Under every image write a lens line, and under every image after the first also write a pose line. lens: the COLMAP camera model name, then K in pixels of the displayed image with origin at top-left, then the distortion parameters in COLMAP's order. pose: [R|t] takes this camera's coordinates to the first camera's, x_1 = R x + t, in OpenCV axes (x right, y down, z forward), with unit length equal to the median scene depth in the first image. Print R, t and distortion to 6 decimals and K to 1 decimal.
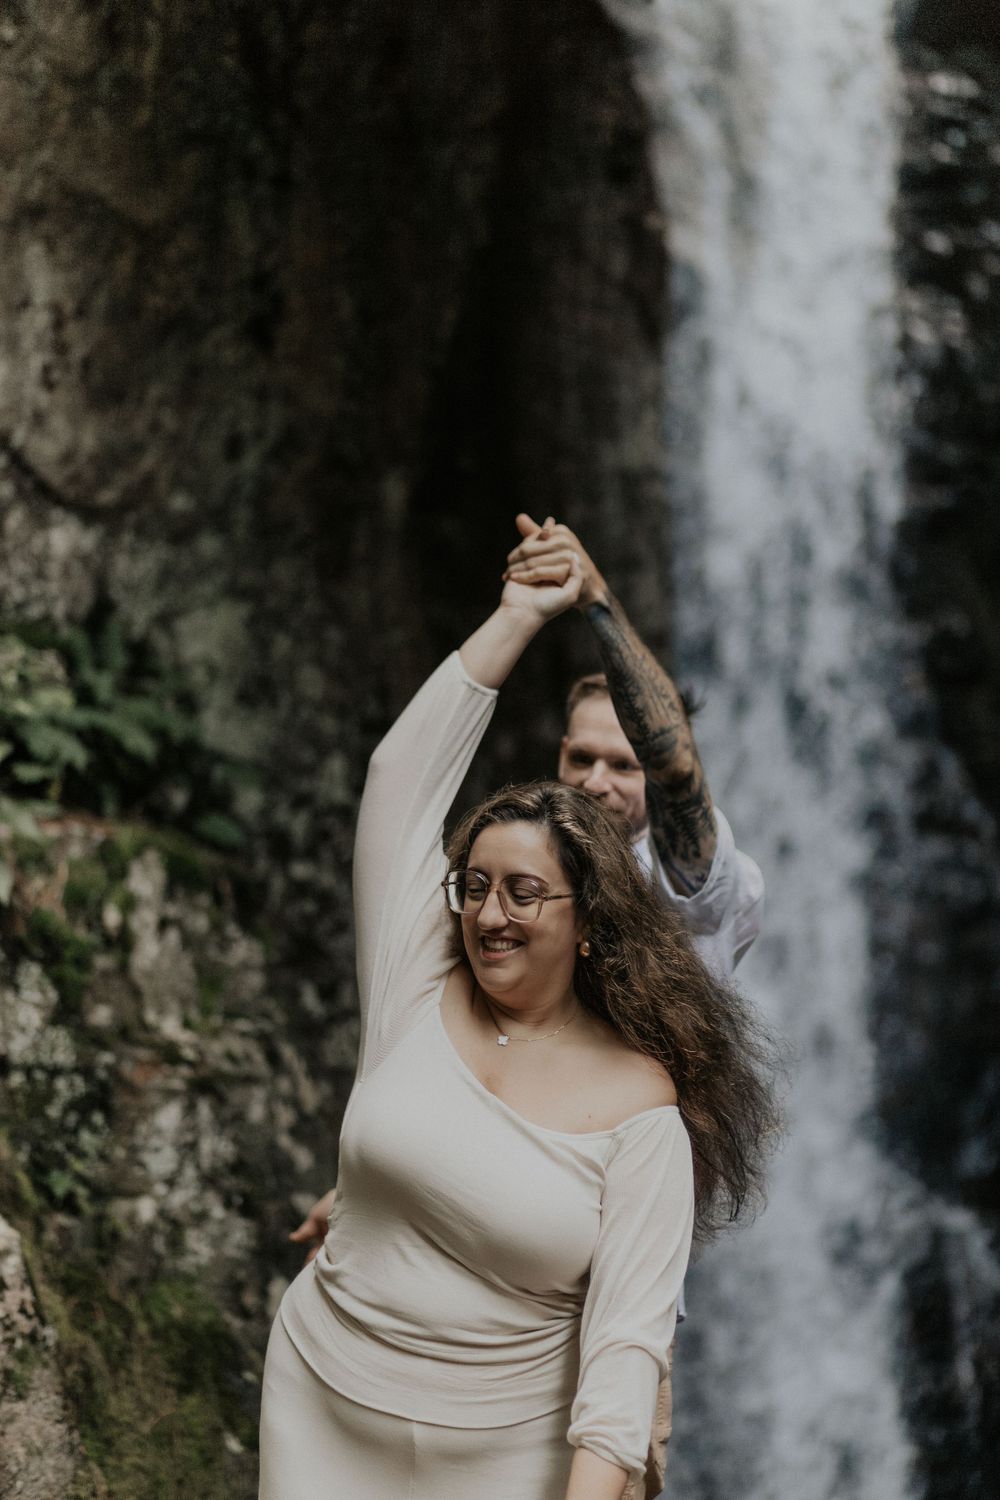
lens RADIAL K [[3714.0, 0, 500.0], [0, 3714.0, 750.0], [0, 0, 1]] dist [-0.032242, 0.296901]
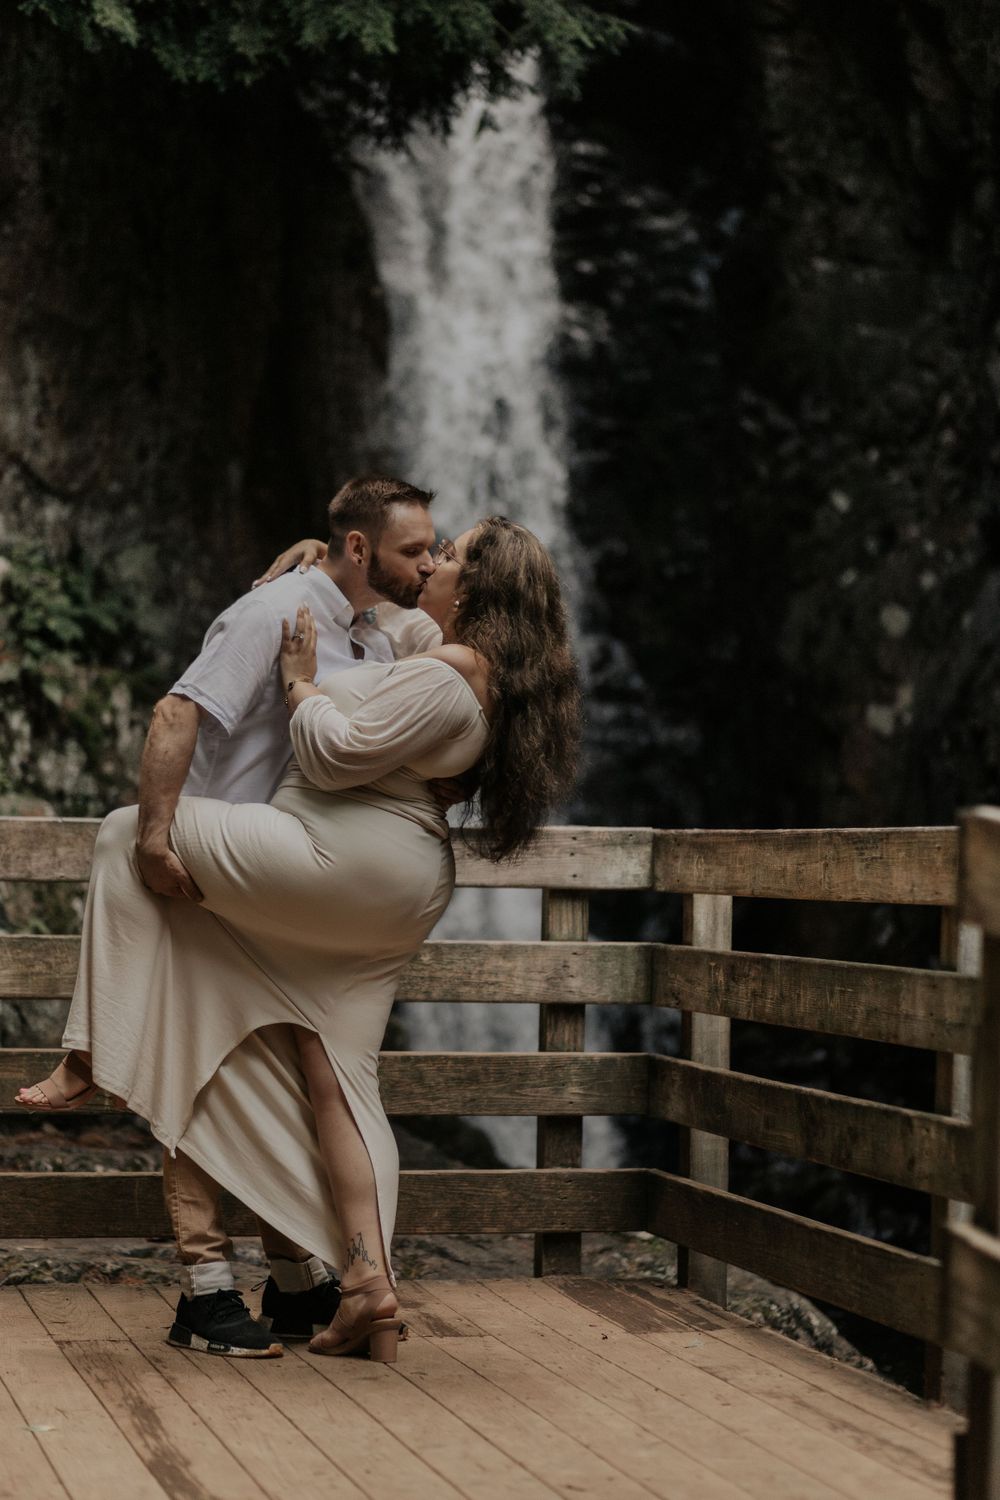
lens RADIAL K [[3718.4, 0, 500.0], [0, 3718.4, 750.0], [0, 0, 1]] dist [0.325164, -13.927514]
pose [[0.995262, -0.070413, 0.067049, -0.032305], [0.070046, 0.997513, 0.007800, 0.052445], [-0.067431, -0.003066, 0.997719, -0.716313]]
